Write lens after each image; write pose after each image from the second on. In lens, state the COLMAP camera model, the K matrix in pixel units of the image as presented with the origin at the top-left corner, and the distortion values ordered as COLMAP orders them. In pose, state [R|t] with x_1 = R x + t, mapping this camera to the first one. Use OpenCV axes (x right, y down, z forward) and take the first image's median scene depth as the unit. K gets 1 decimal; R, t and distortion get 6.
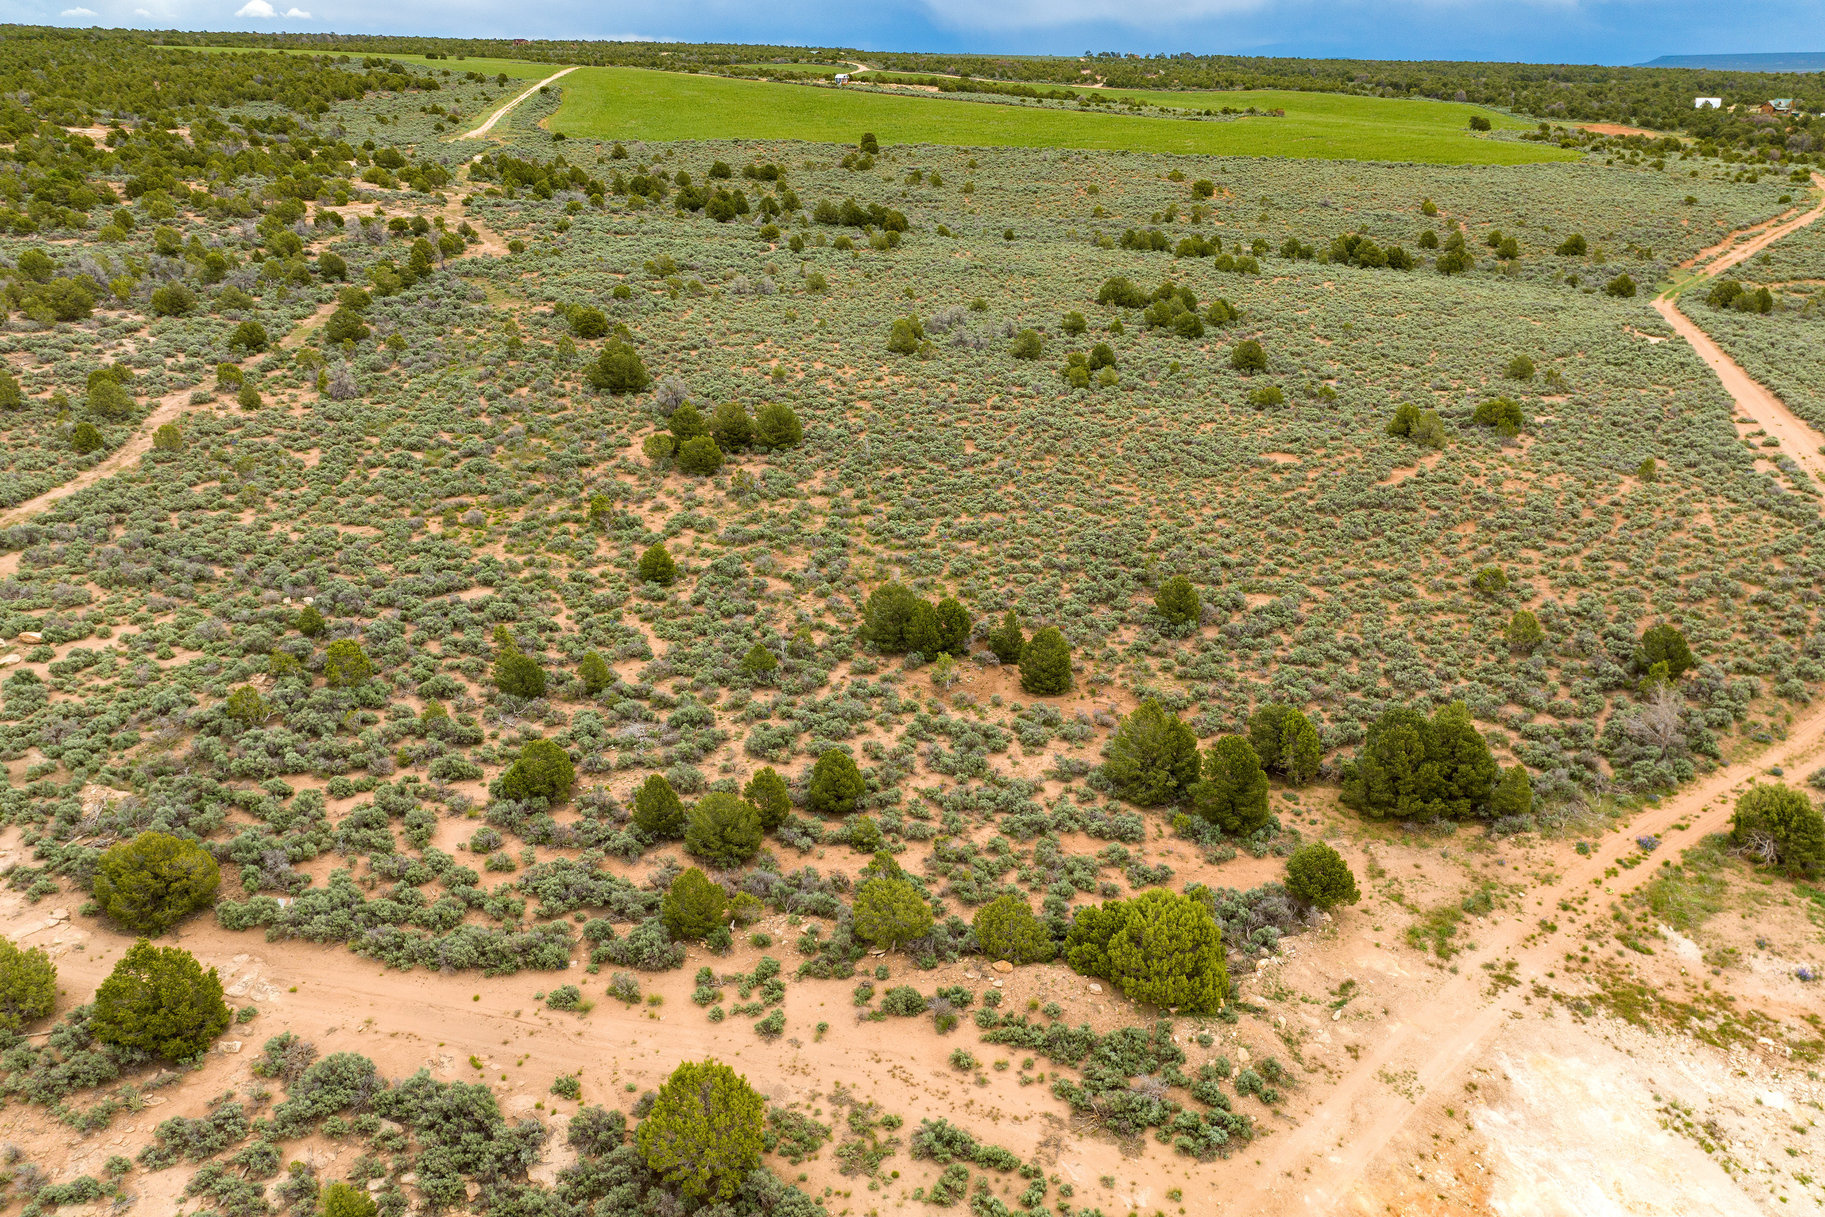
lens RADIAL K [[1280.4, 0, 910.7], [0, 1280.4, 603.6], [0, 0, 1]] dist [-0.038546, 0.005838]
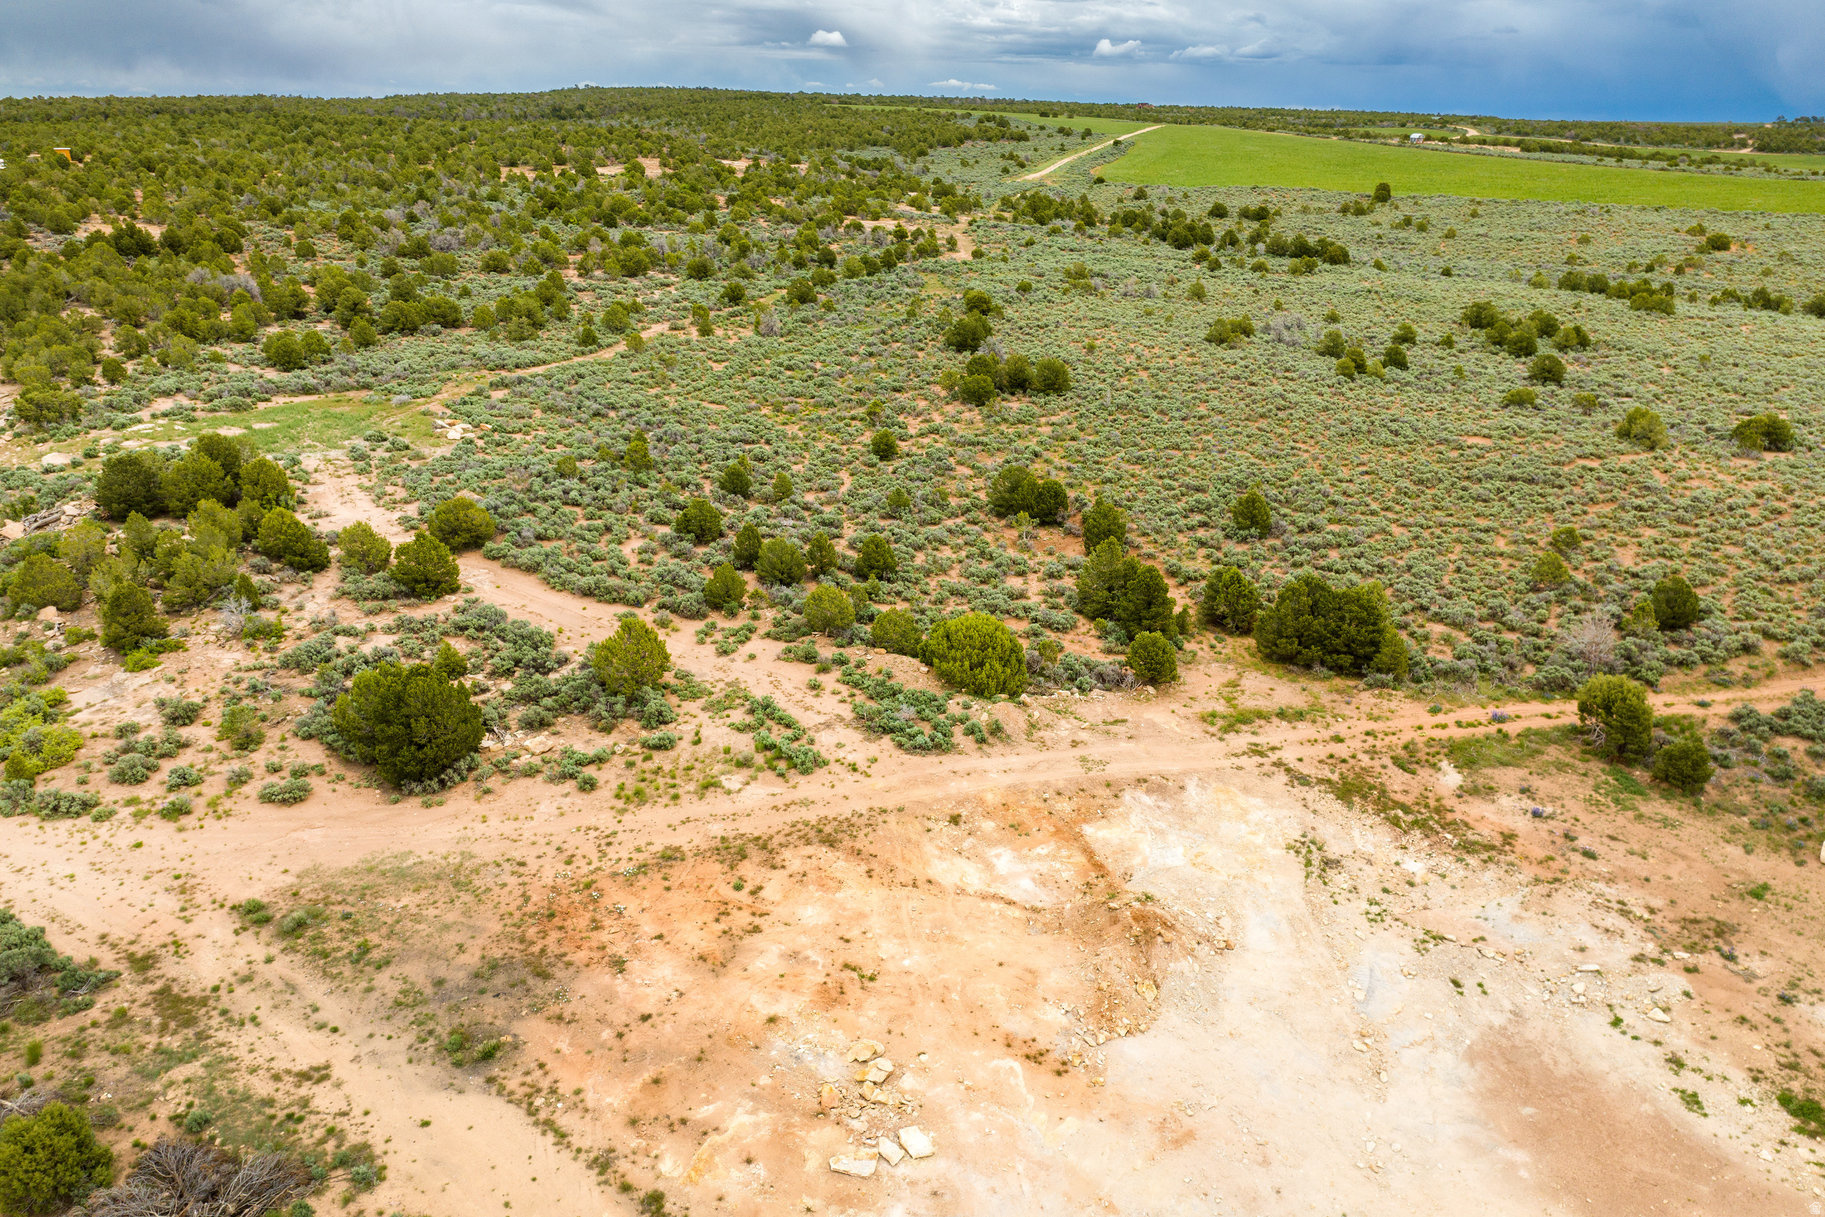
lens RADIAL K [[1280.4, 0, 923.8], [0, 1280.4, 582.0], [0, 0, 1]] dist [-0.038546, 0.005838]
pose [[0.896053, 0.147354, -0.418778, 0.349436], [-0.172984, 0.984640, -0.023669, 0.112424], [0.408858, 0.093650, 0.907780, -0.155683]]
